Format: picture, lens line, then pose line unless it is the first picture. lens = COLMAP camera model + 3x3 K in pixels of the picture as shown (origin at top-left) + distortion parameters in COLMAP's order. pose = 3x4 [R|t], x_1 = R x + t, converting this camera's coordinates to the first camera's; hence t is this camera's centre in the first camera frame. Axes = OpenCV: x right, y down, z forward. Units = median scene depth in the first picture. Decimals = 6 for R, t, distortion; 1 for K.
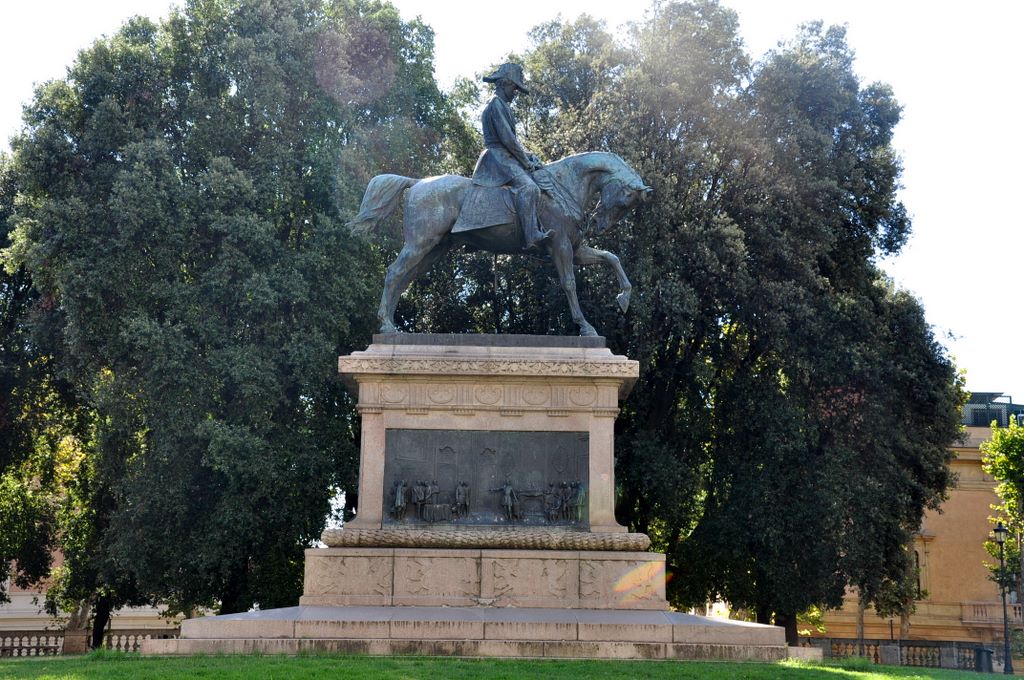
lens RADIAL K [[1586.7, 0, 512.0], [0, 1586.7, 340.0], [0, 0, 1]] dist [0.171647, 0.003711]
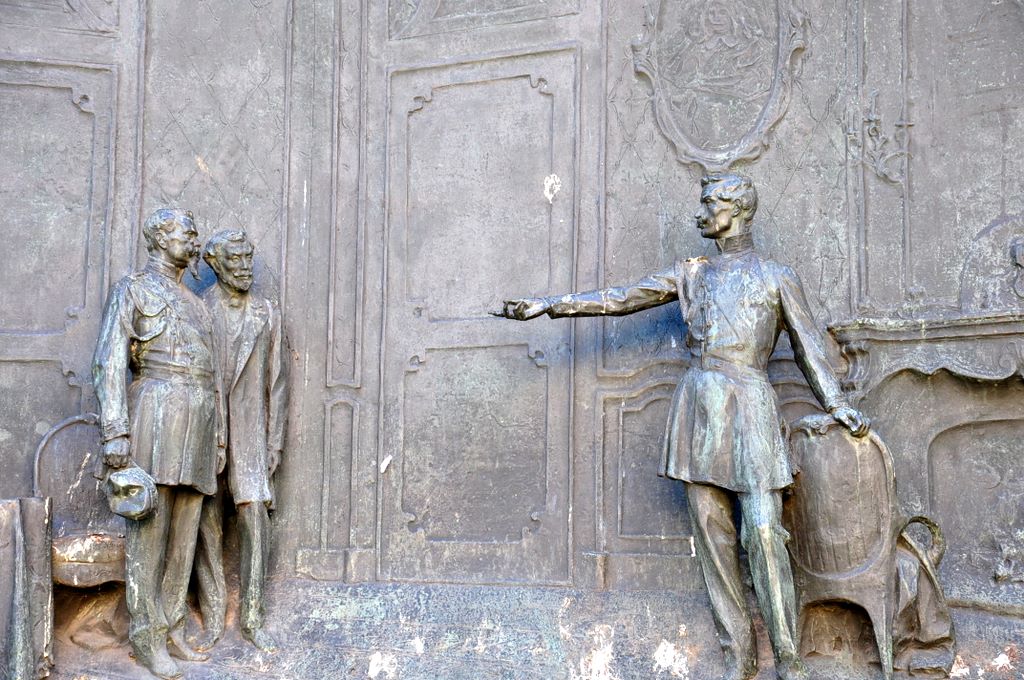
lens RADIAL K [[3587.9, 0, 510.8], [0, 3587.9, 354.5], [0, 0, 1]] dist [1.094313, 2.871110]
pose [[0.998041, -0.035891, -0.051249, -0.004529], [0.031509, 0.995977, -0.083891, 0.111967], [0.054053, 0.082112, 0.995156, 0.810467]]
